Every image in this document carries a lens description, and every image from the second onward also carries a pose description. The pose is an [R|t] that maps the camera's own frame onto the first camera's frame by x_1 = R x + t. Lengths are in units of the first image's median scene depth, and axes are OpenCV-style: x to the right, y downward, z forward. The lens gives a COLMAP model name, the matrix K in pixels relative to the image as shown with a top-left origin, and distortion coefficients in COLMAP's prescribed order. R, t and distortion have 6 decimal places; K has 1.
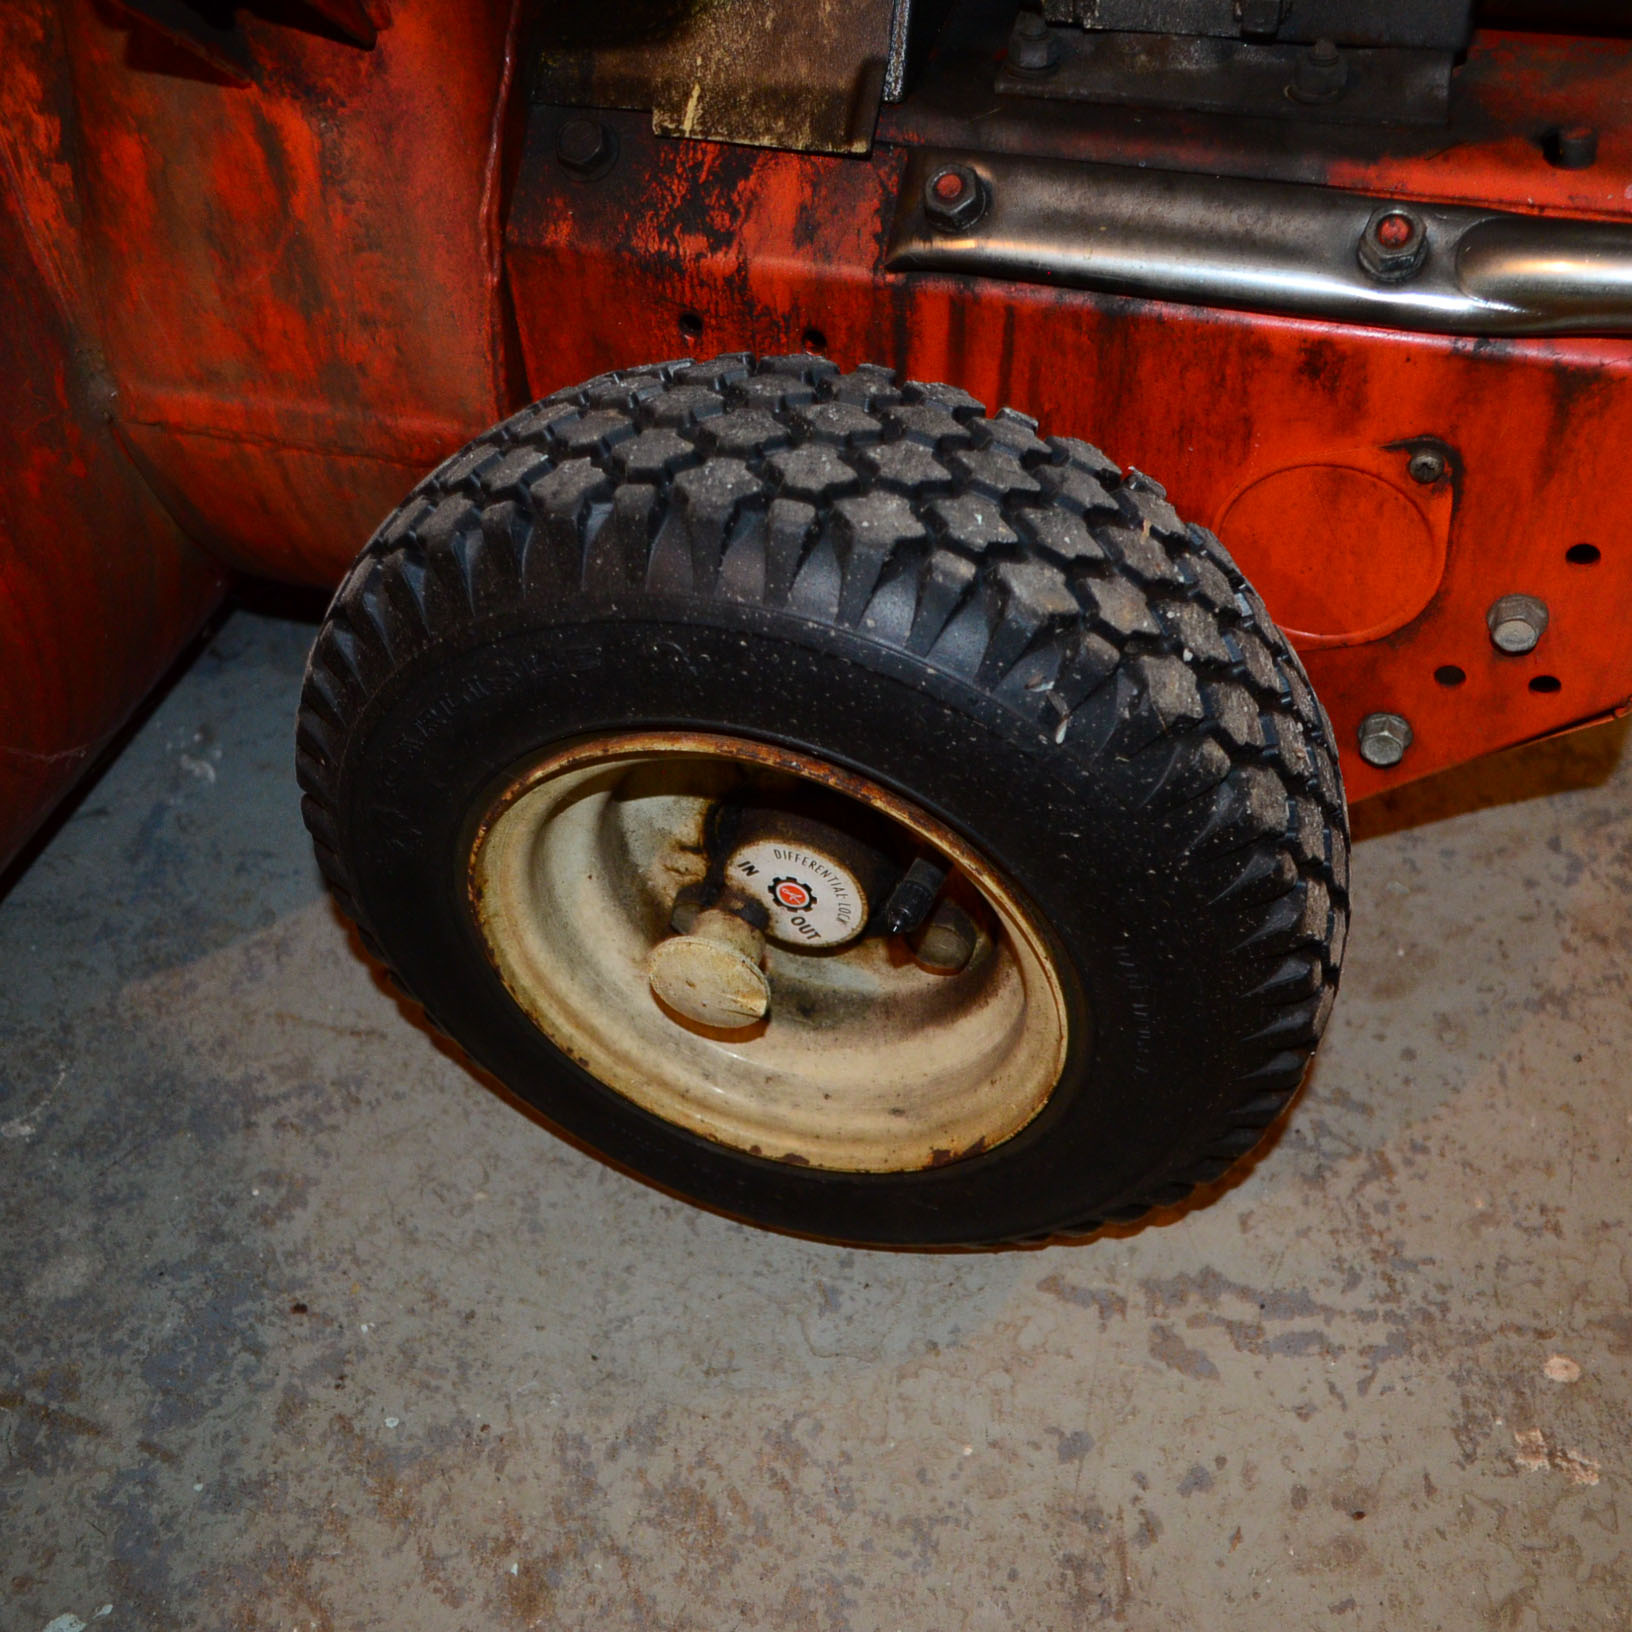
lens RADIAL K [[1897.6, 0, 828.7], [0, 1897.6, 819.6], [0, 0, 1]] dist [-0.011821, 0.000000]
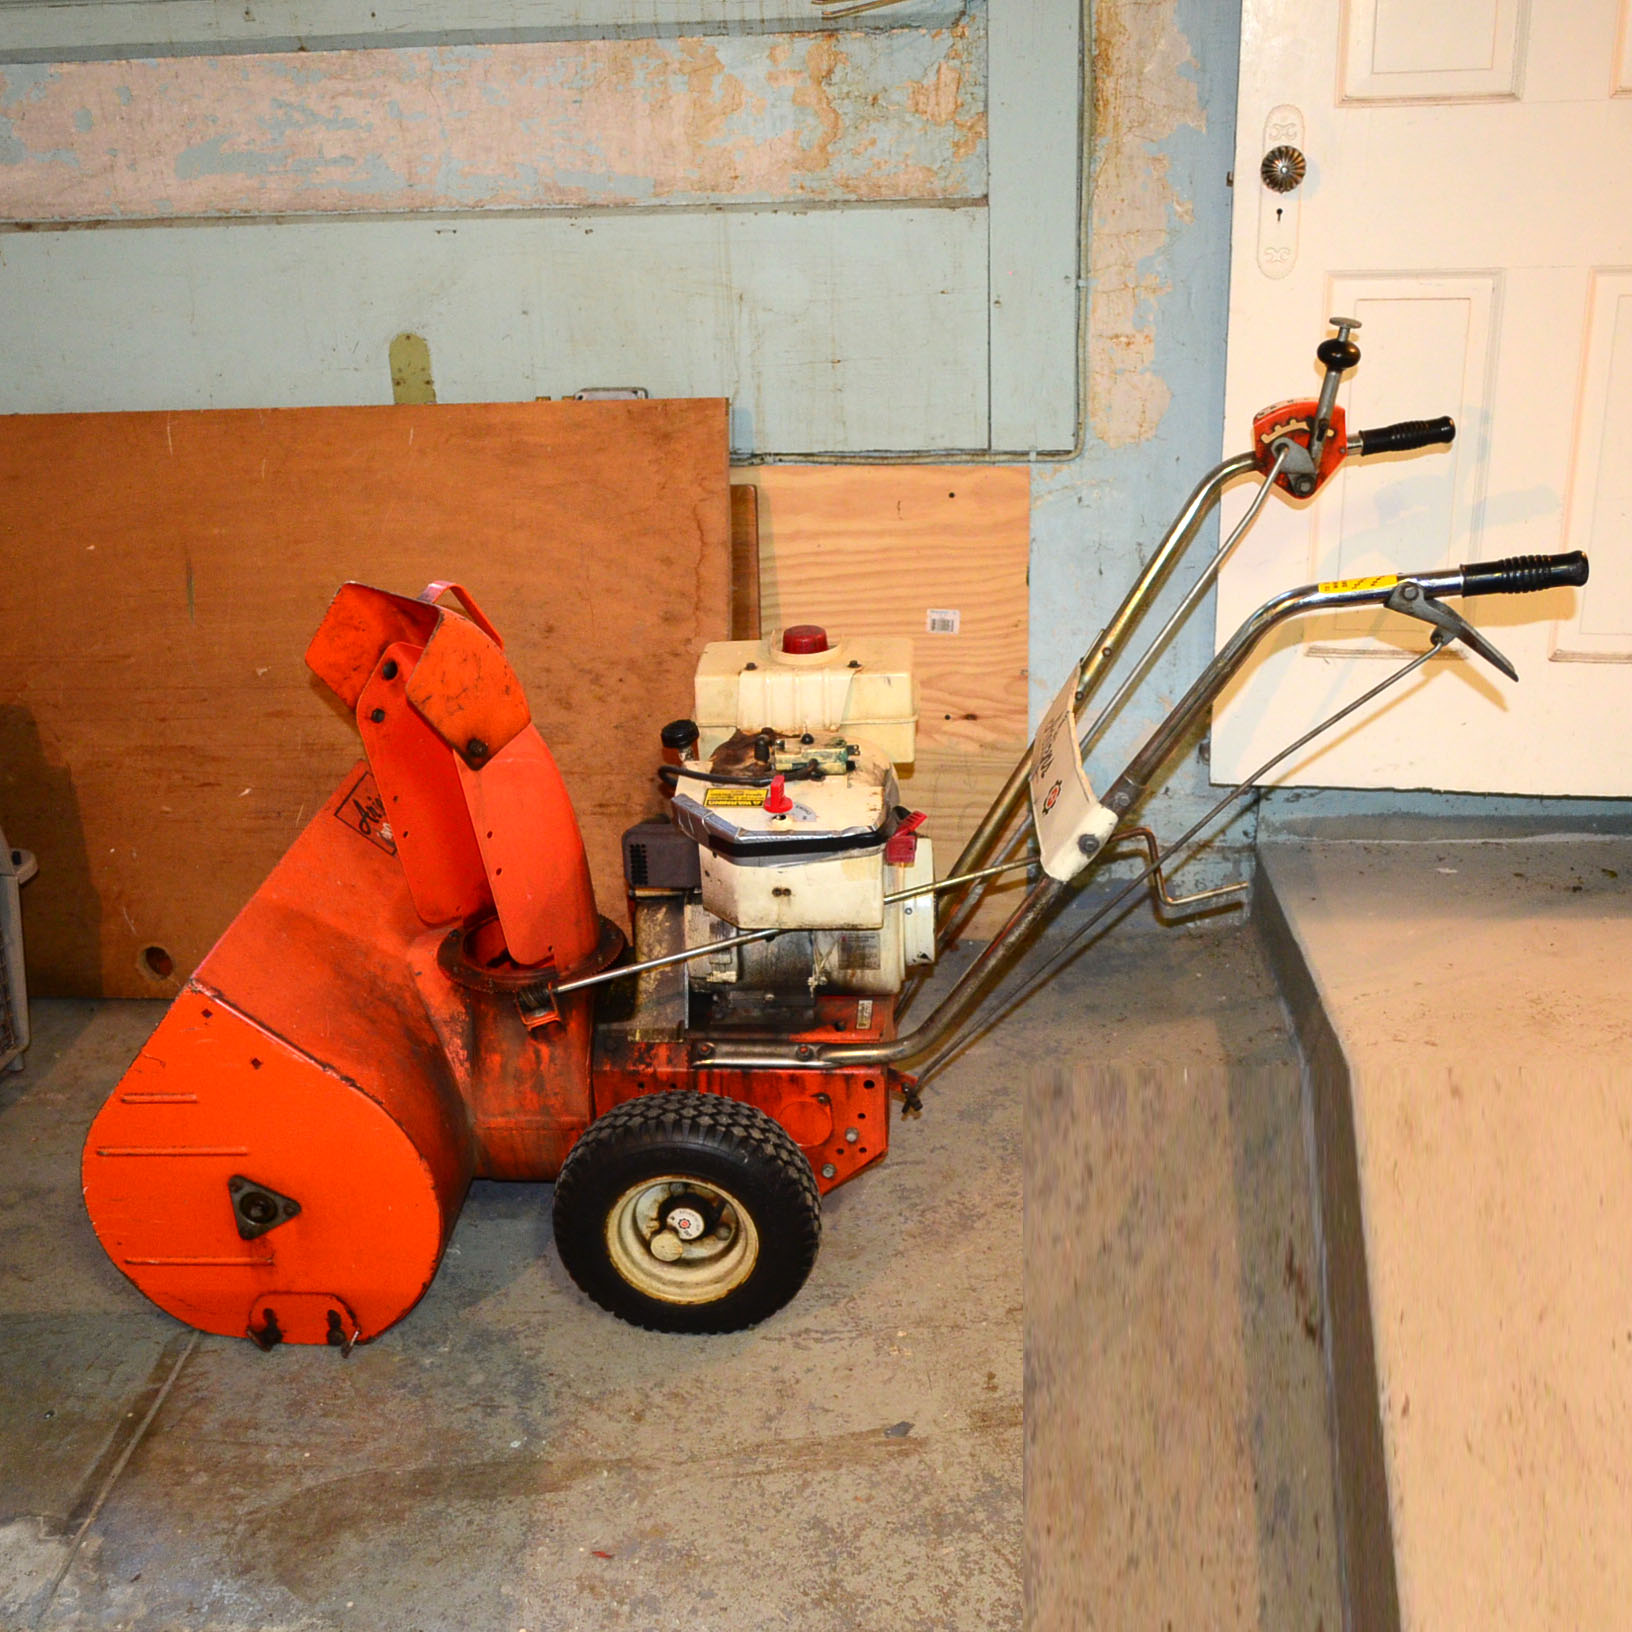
lens RADIAL K [[1897.6, 0, 800.0], [0, 1897.6, 870.8], [0, 0, 1]] dist [-0.011821, 0.000000]
pose [[0.977508, -0.084919, 0.193044, -0.494499], [0.145765, 0.933563, -0.327434, 0.696069], [-0.152414, 0.348209, 0.924944, -3.003760]]
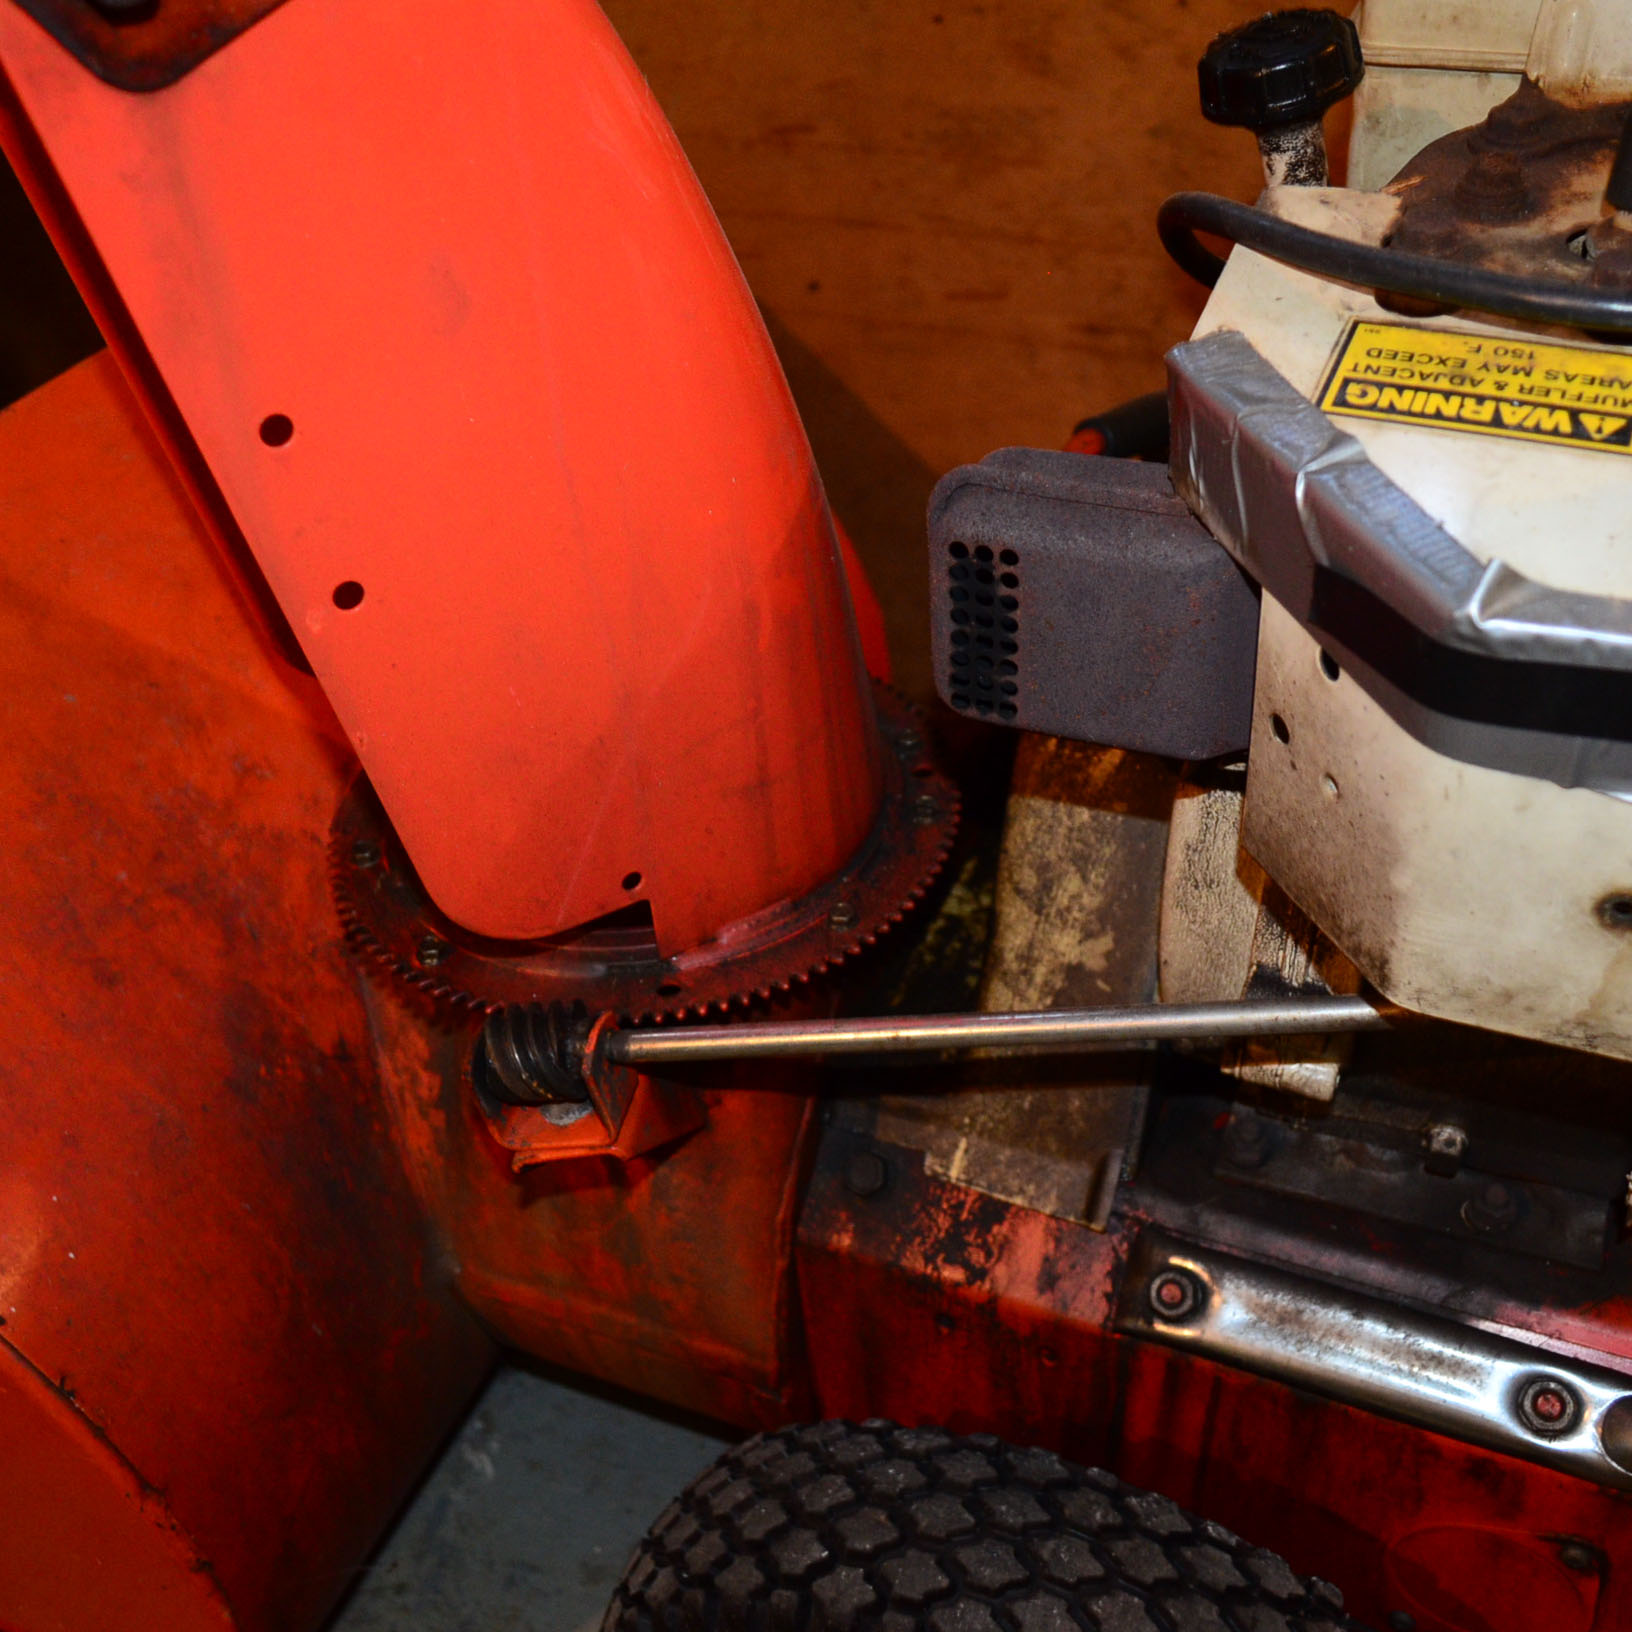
lens RADIAL K [[1897.6, 0, 823.2], [0, 1897.6, 827.4], [0, 0, 1]] dist [-0.011821, 0.000000]
pose [[0.992389, 0.058101, -0.108574, -0.038921], [-0.070383, 0.991105, -0.112945, -0.442573], [0.101046, 0.119727, 0.987651, -0.226663]]
